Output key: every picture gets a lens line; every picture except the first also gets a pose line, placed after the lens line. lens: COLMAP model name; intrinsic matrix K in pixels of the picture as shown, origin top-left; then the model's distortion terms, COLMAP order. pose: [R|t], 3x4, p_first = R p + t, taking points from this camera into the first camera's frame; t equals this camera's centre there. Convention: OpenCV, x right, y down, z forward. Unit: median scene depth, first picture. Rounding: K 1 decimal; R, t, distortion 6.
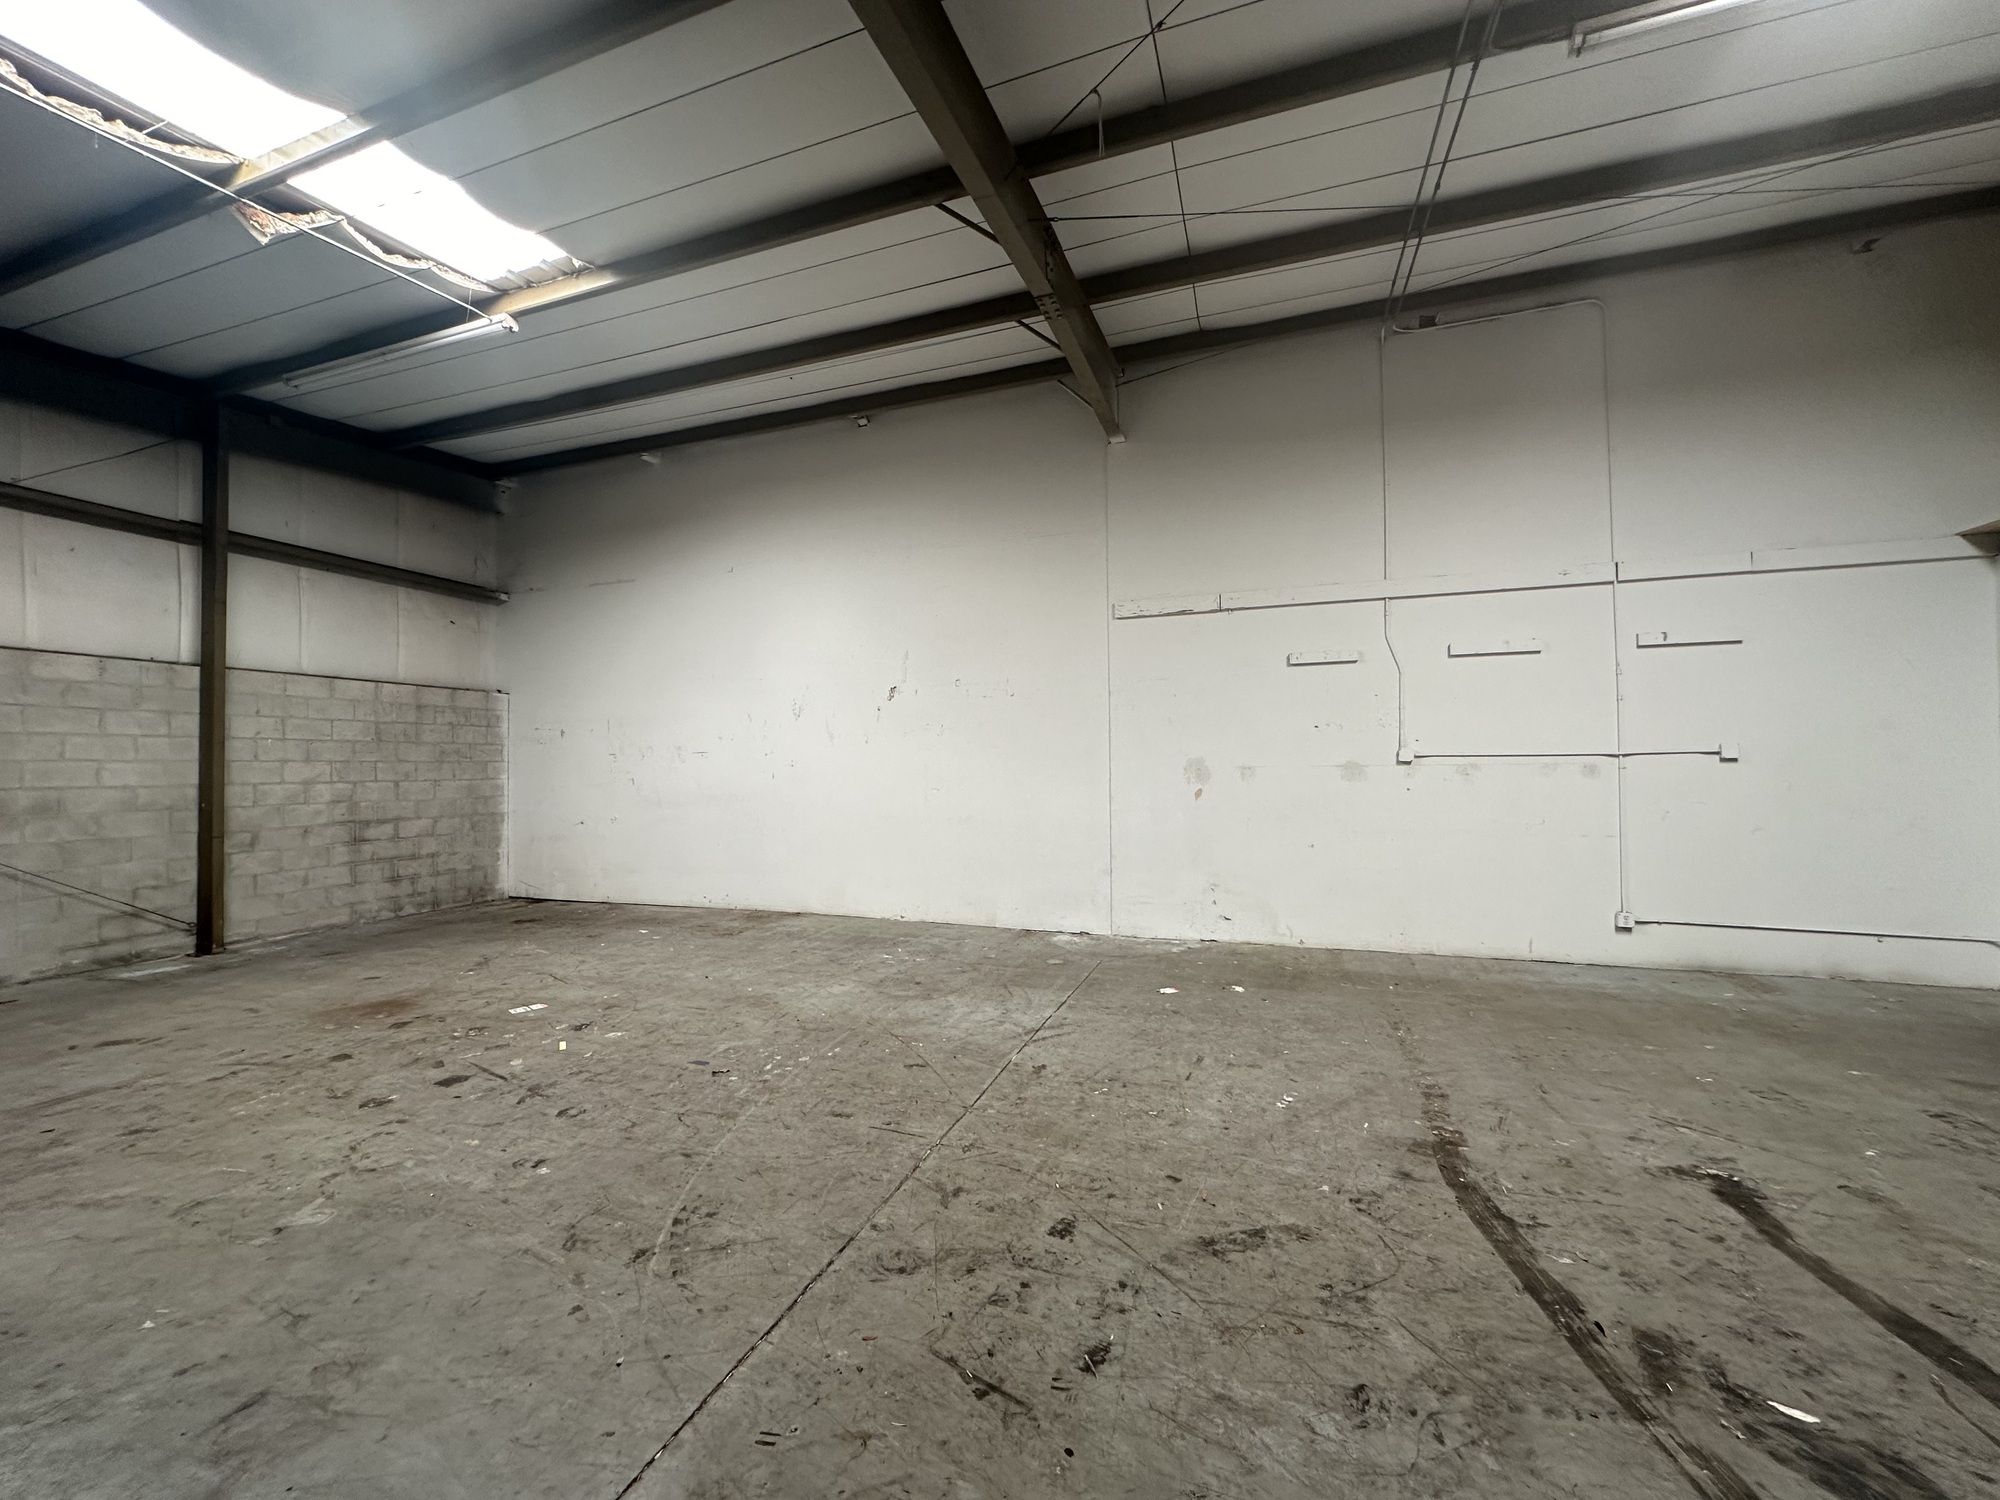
lens RADIAL K [[798.8, 0, 996.6], [0, 798.8, 752.1], [0, 0, 1]] dist [-0.001683, 0.000487]
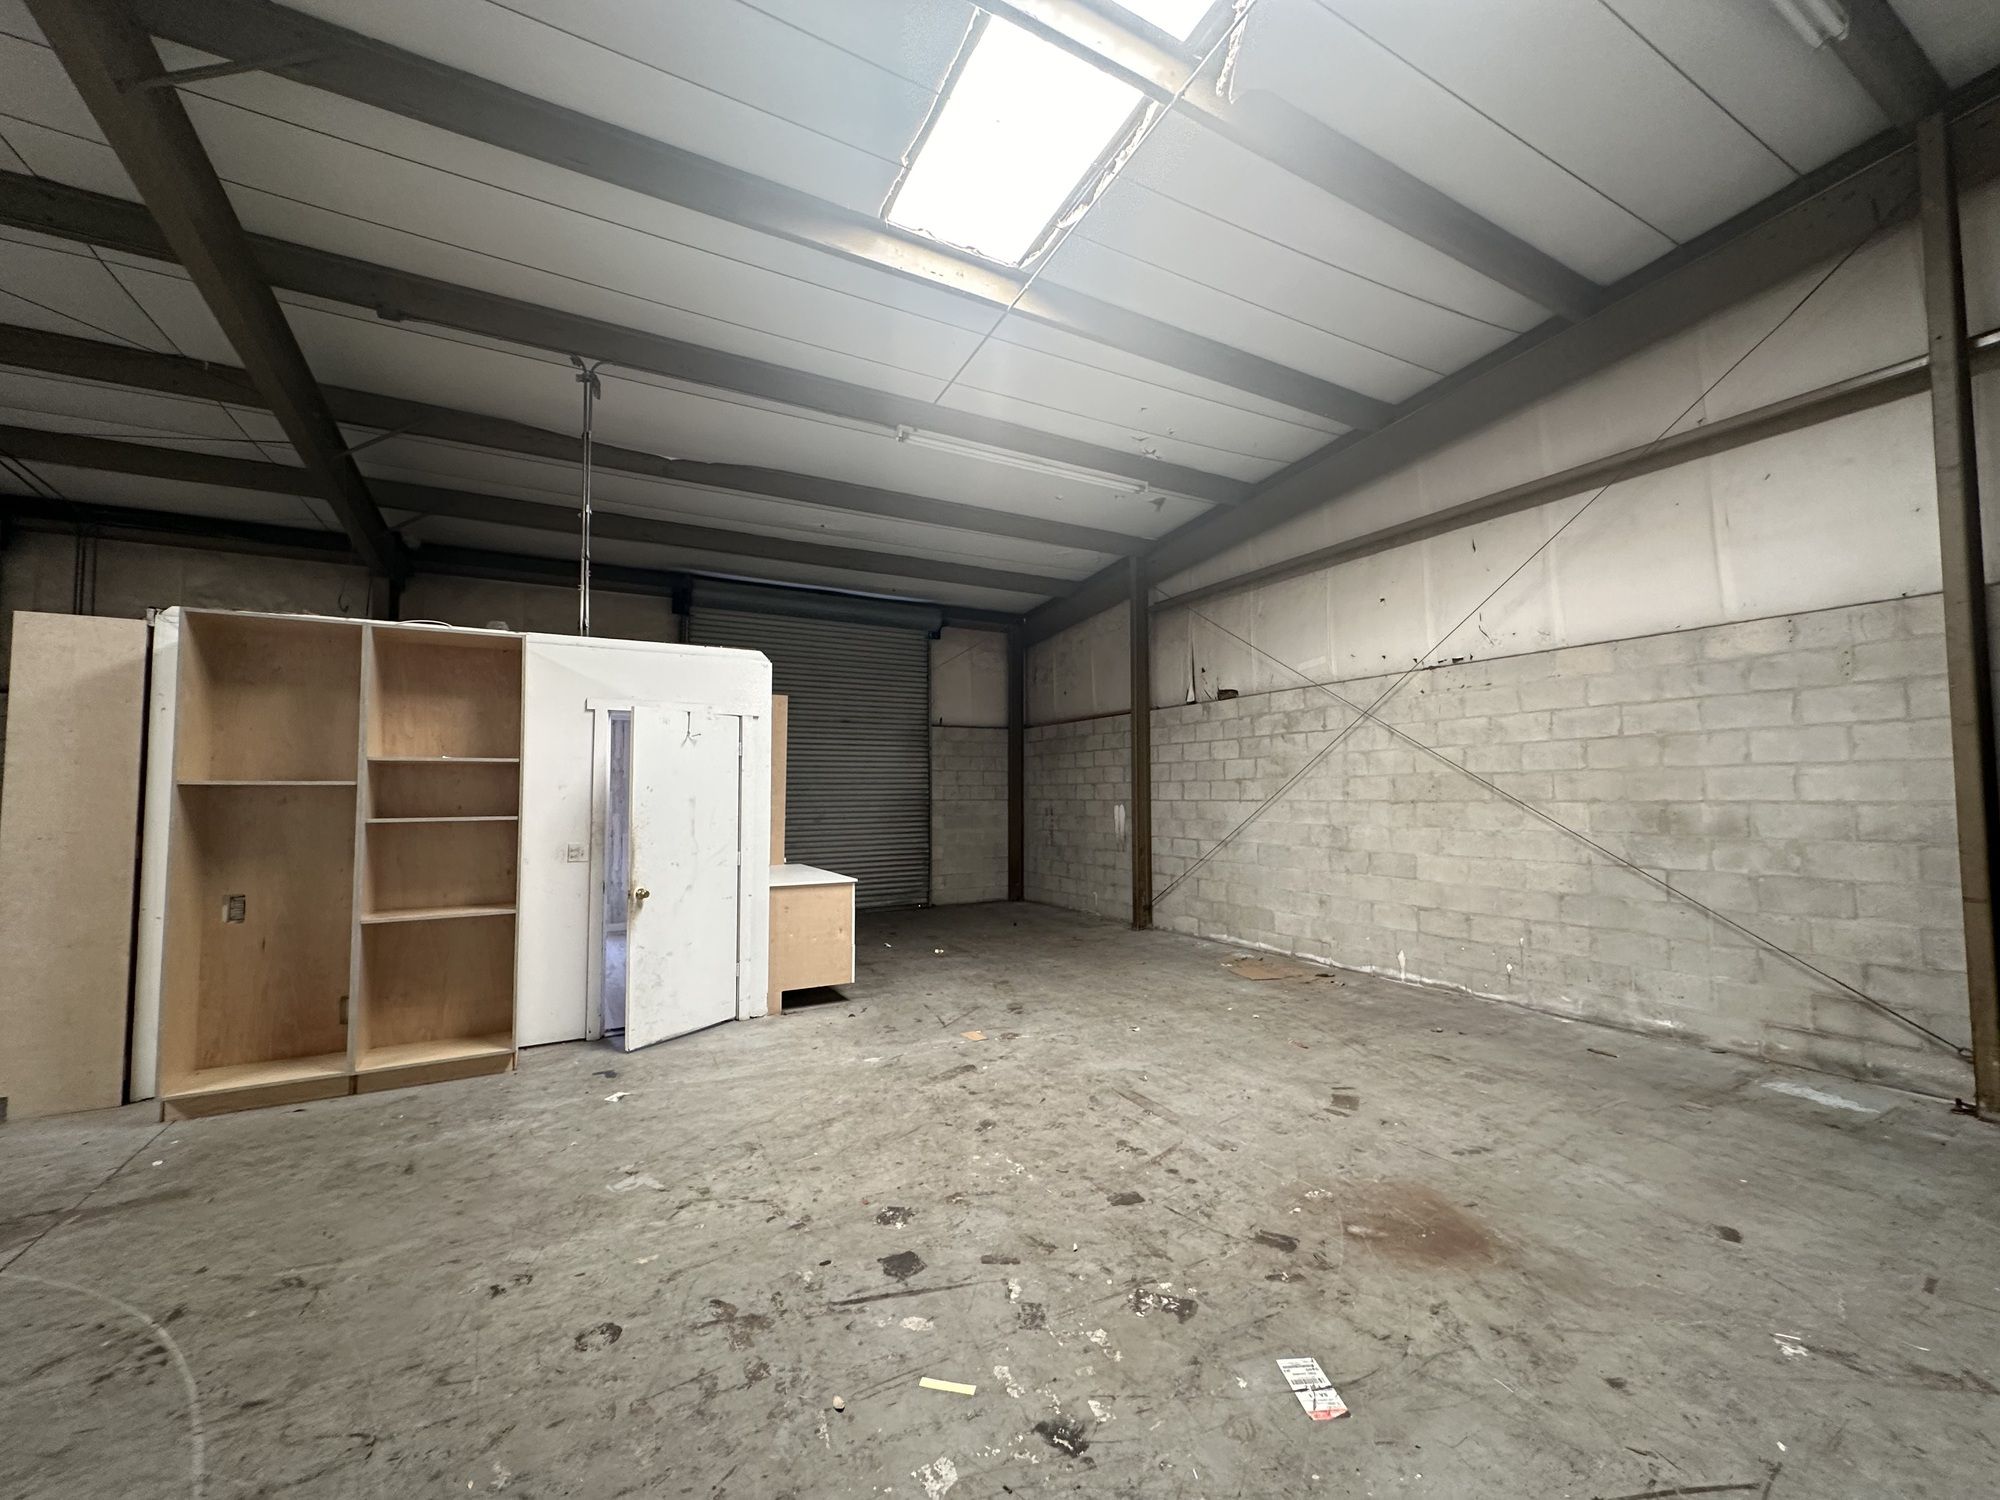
lens RADIAL K [[798.8, 0, 996.6], [0, 798.8, 752.1], [0, 0, 1]] dist [-0.001683, 0.000487]
pose [[-0.664192, -0.026480, -0.747093, -0.253056], [0.027684, 0.997816, -0.059979, 0.039368], [0.747049, -0.060520, -0.662008, 1.620585]]
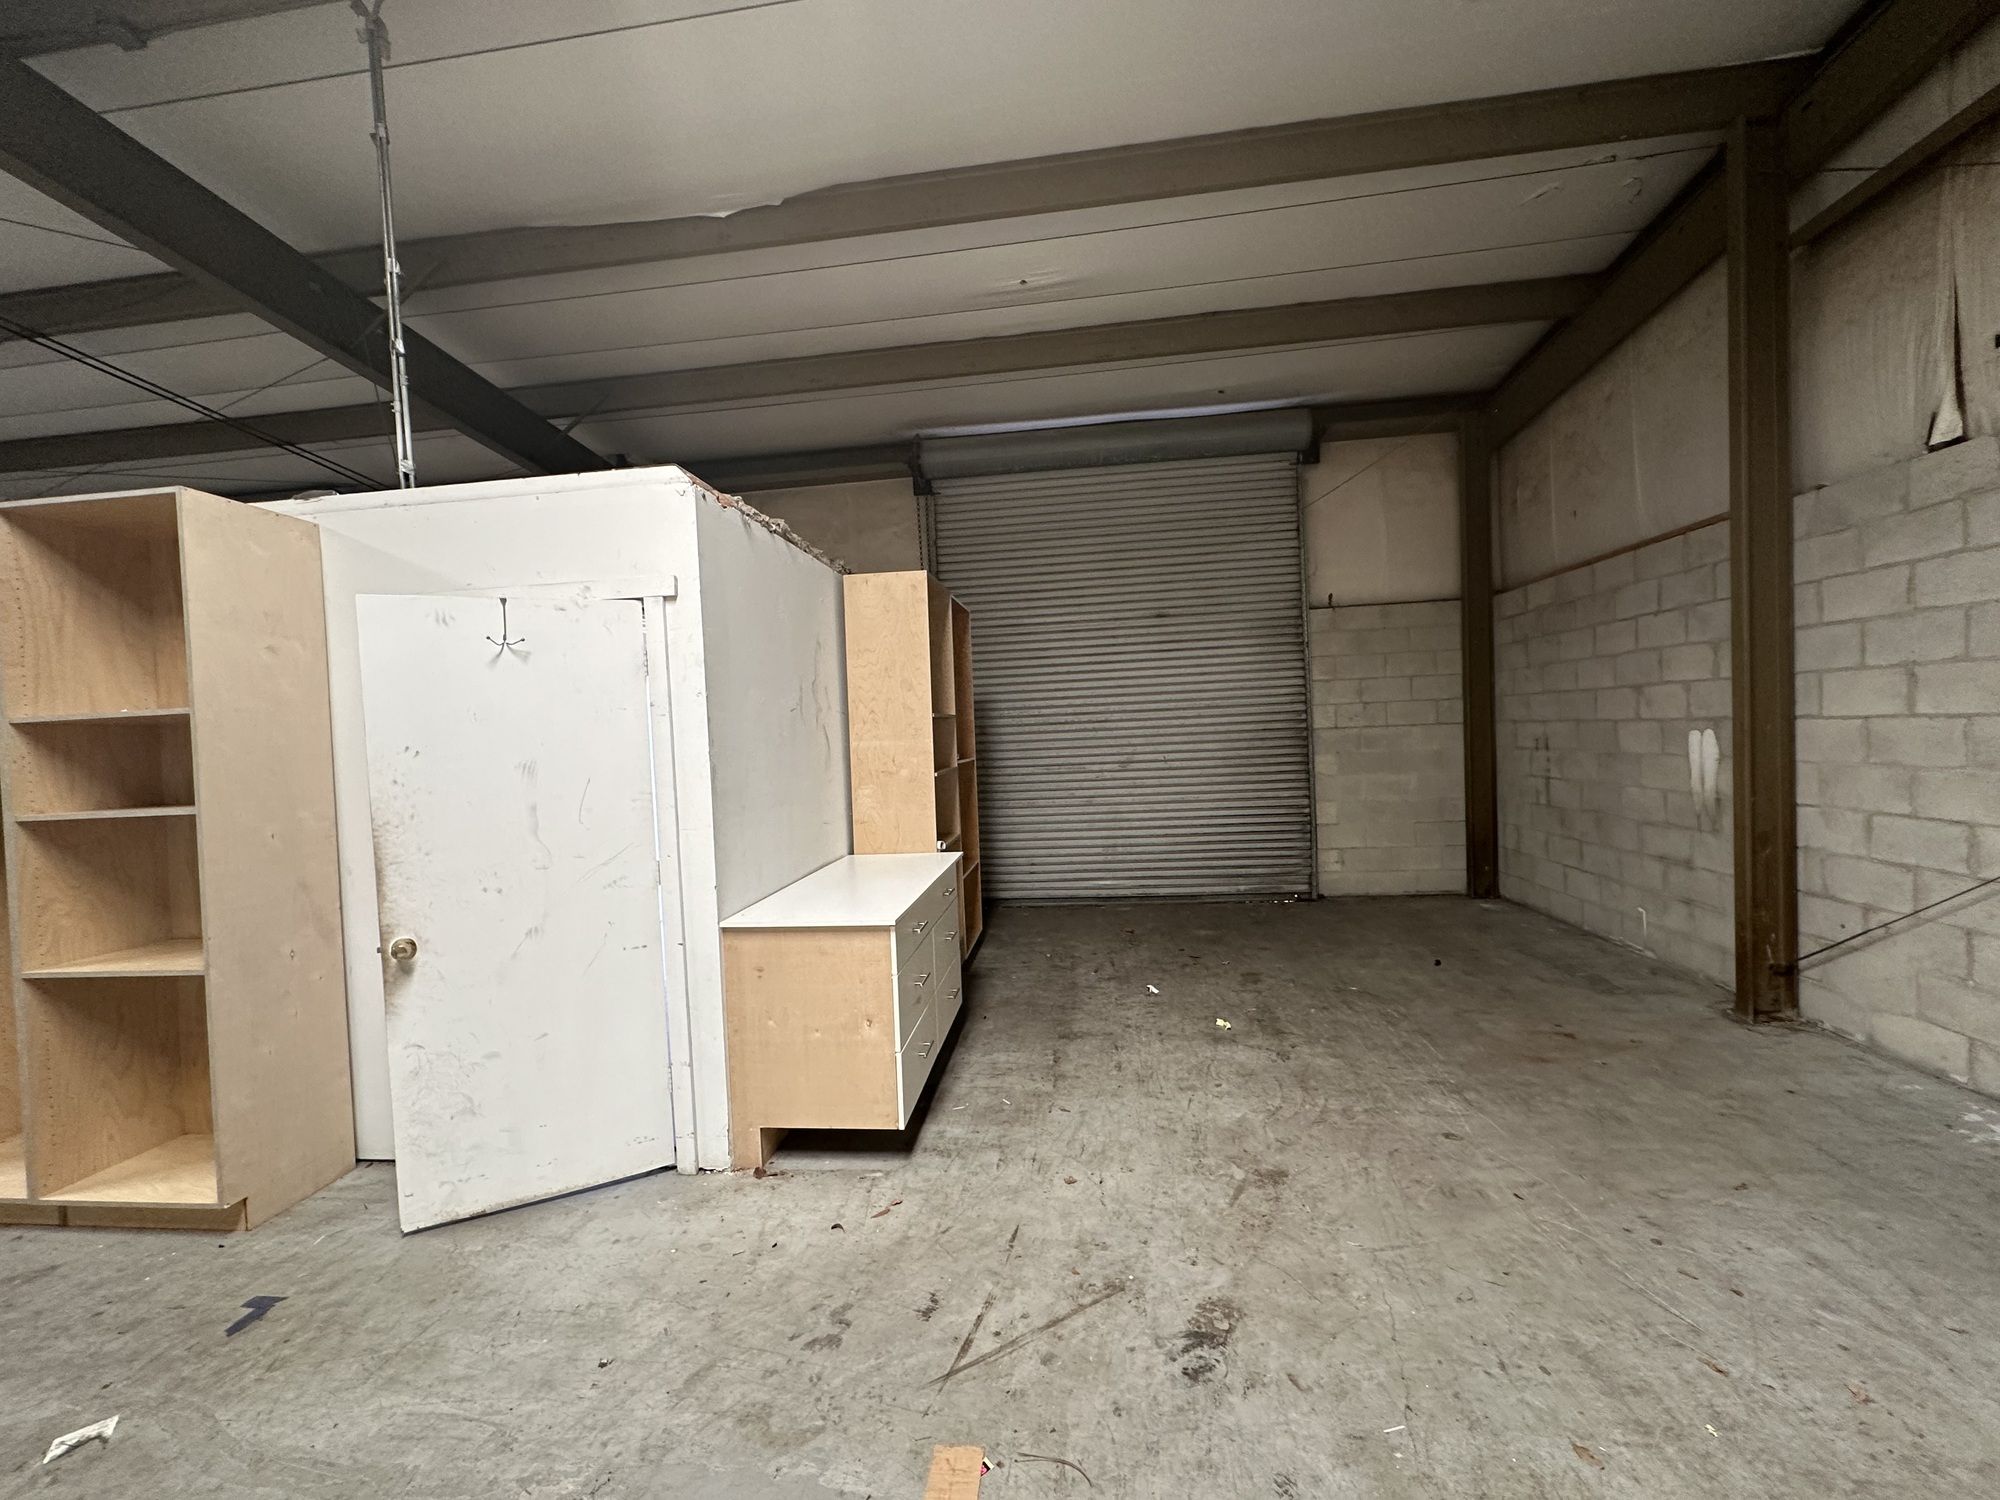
lens RADIAL K [[798.8, 0, 996.6], [0, 798.8, 752.1], [0, 0, 1]] dist [-0.001683, 0.000487]
pose [[-0.974054, 0.057860, -0.218796, -1.183746], [0.057611, 0.998311, 0.007520, 0.029939], [0.218862, -0.005280, -0.975742, 1.112480]]
